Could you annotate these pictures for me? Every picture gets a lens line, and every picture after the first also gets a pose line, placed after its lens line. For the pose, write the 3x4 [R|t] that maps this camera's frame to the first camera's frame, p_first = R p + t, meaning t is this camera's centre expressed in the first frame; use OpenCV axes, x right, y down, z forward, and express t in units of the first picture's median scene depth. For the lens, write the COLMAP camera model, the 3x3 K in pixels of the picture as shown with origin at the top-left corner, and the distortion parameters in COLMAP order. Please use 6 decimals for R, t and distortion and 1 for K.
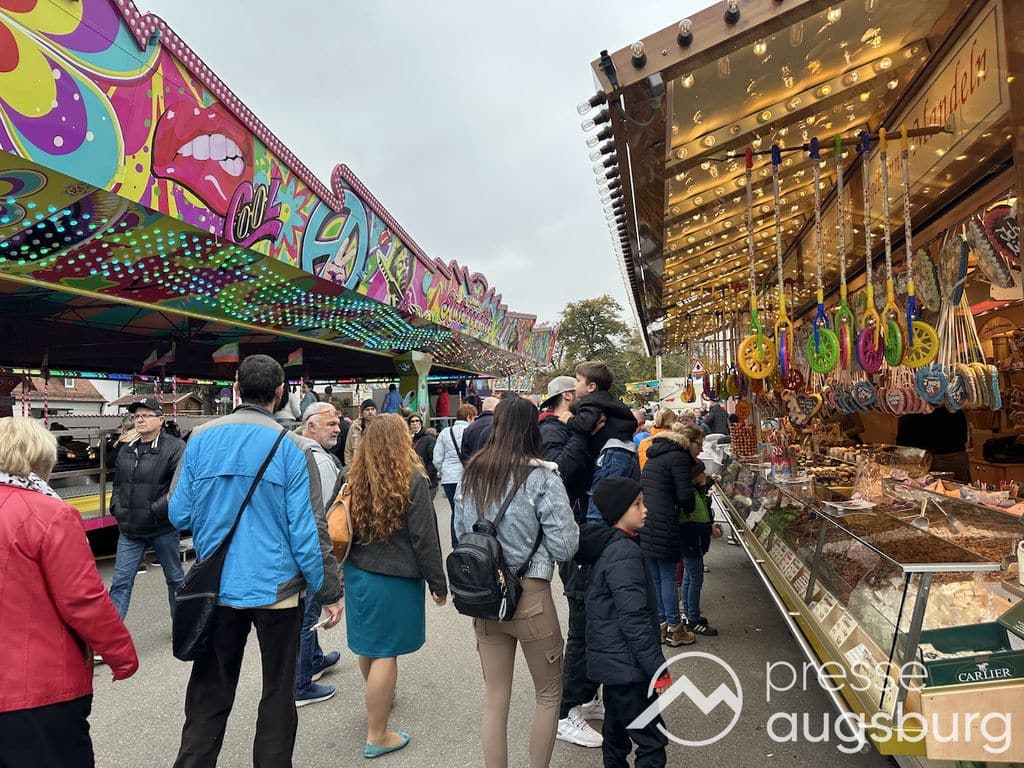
lens RADIAL K [[704.8, 0, 512.0], [0, 704.8, 384.0], [0, 0, 1]] dist [0.003915, 0.000953]
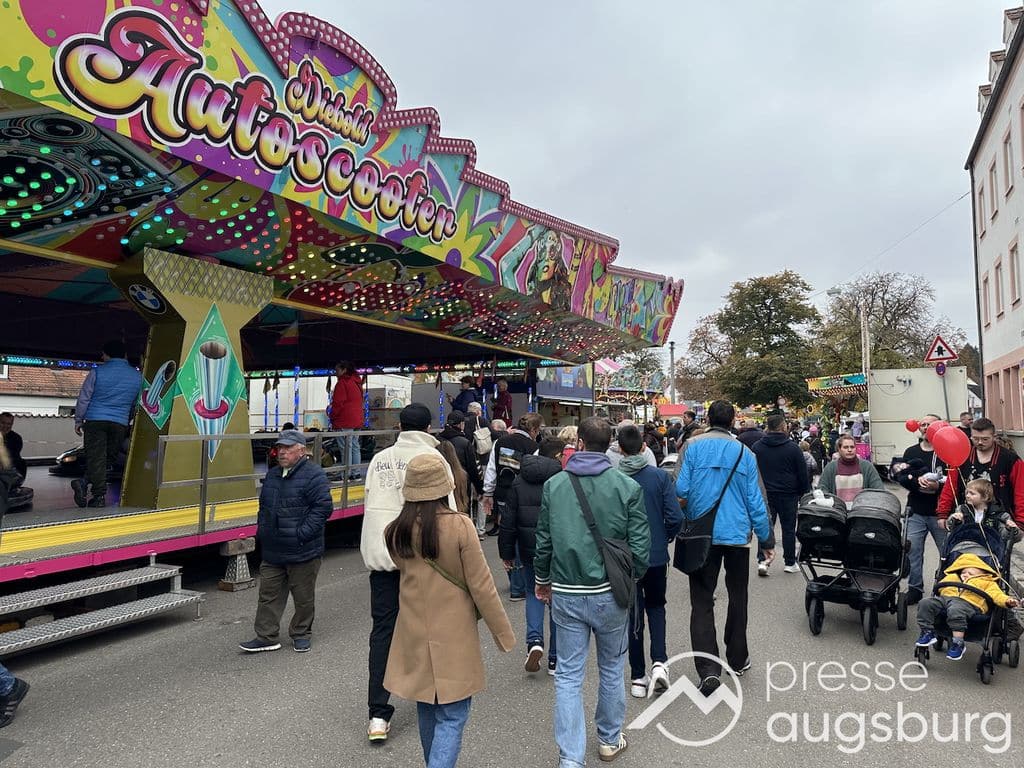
lens RADIAL K [[704.8, 0, 512.0], [0, 704.8, 384.0], [0, 0, 1]] dist [0.003915, 0.000953]
pose [[0.968114, 0.007883, -0.250387, 0.037104], [-0.010782, 0.999890, -0.010210, 0.006744], [0.250279, 0.012584, 0.968092, 0.191593]]
